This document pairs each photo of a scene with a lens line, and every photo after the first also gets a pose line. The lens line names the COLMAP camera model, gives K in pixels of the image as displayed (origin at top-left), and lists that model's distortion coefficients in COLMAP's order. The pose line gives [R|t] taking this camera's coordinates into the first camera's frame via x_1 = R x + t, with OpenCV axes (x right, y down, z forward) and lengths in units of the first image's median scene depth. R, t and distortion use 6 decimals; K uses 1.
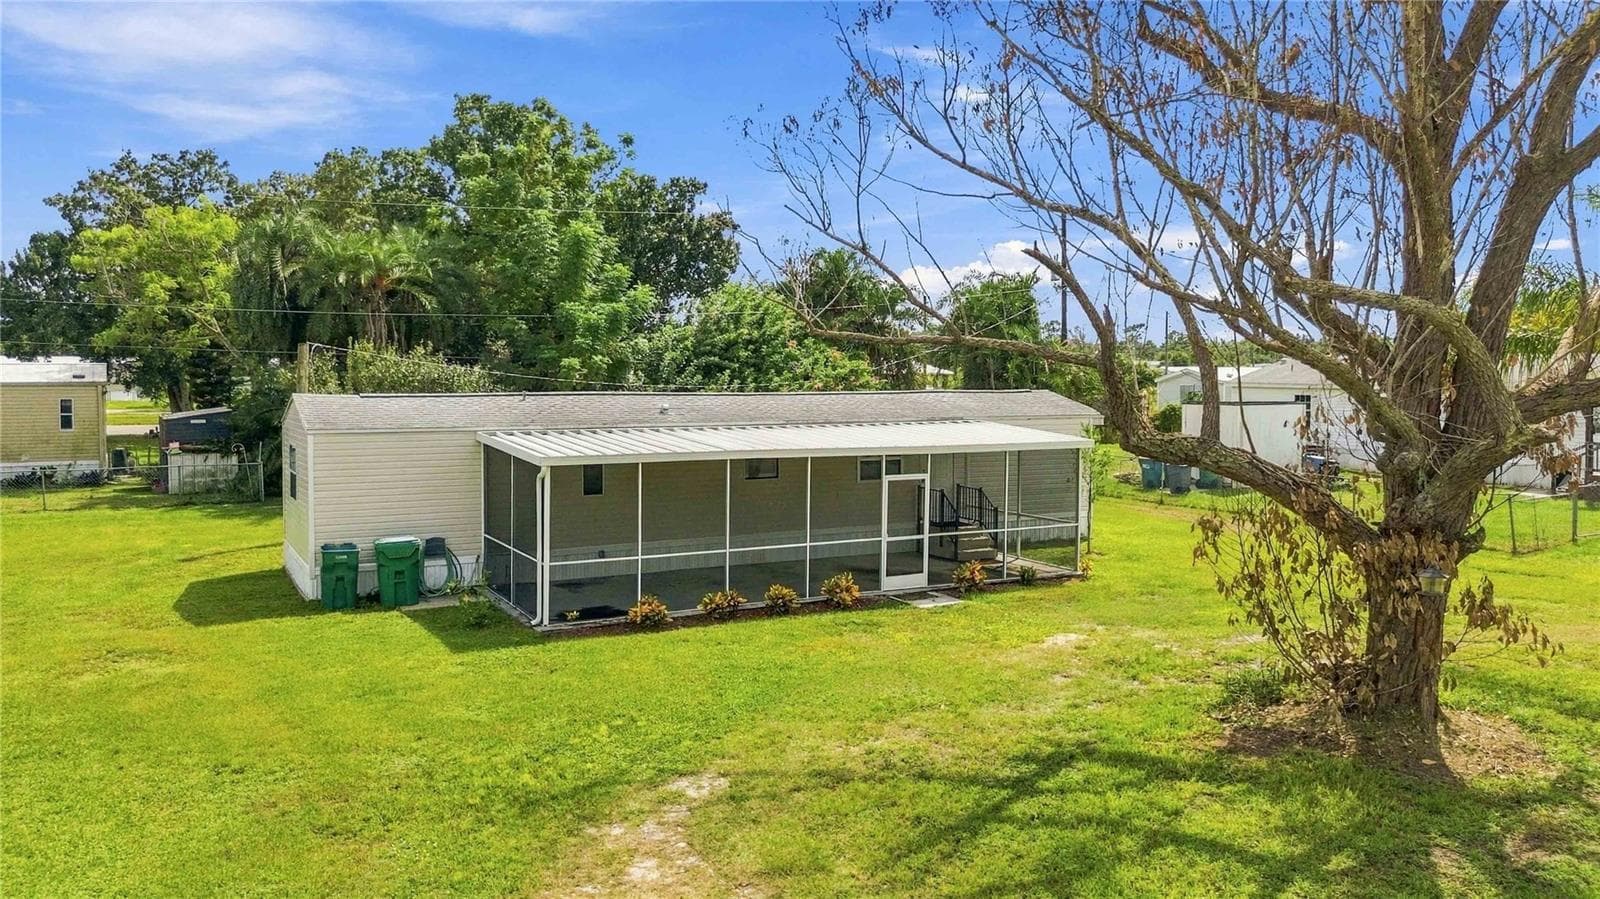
lens RADIAL K [[1165.7, 0, 796.8], [0, 1165.7, 415.5], [0, 0, 1]] dist [0.051765, -0.046250]
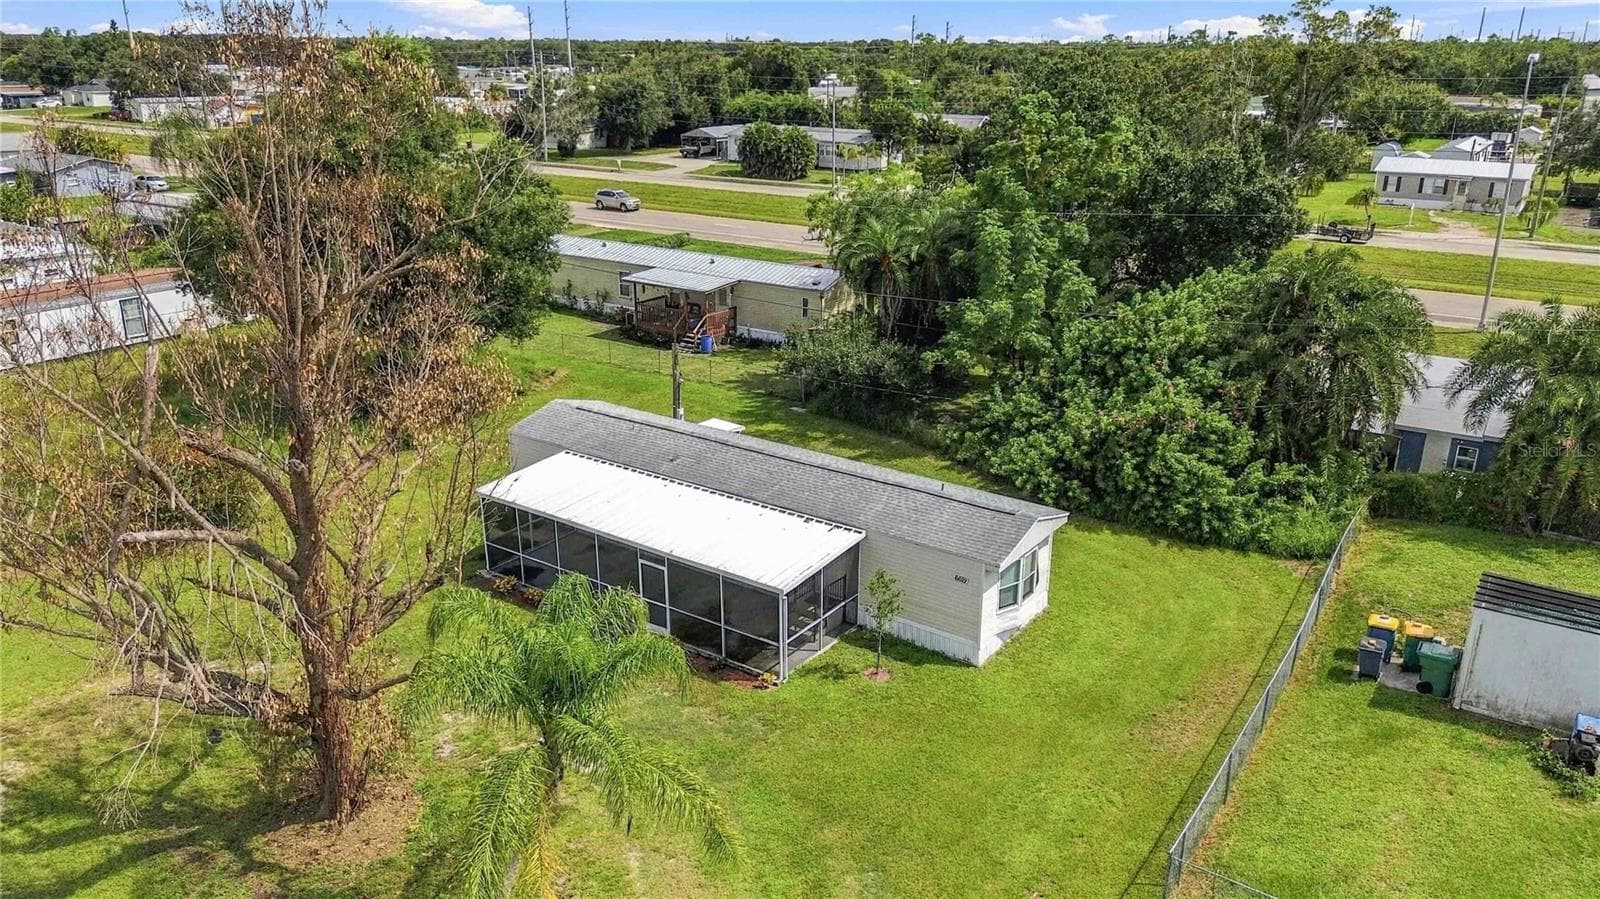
lens RADIAL K [[1146.6, 0, 800.9], [0, 1146.6, 454.8], [0, 0, 1]] dist [0.049847, -0.045367]
pose [[0.435972, 0.297328, -0.849426, 1.469928], [-0.039467, 0.949257, 0.312016, -0.578313], [0.899094, -0.102506, 0.425585, 0.624025]]
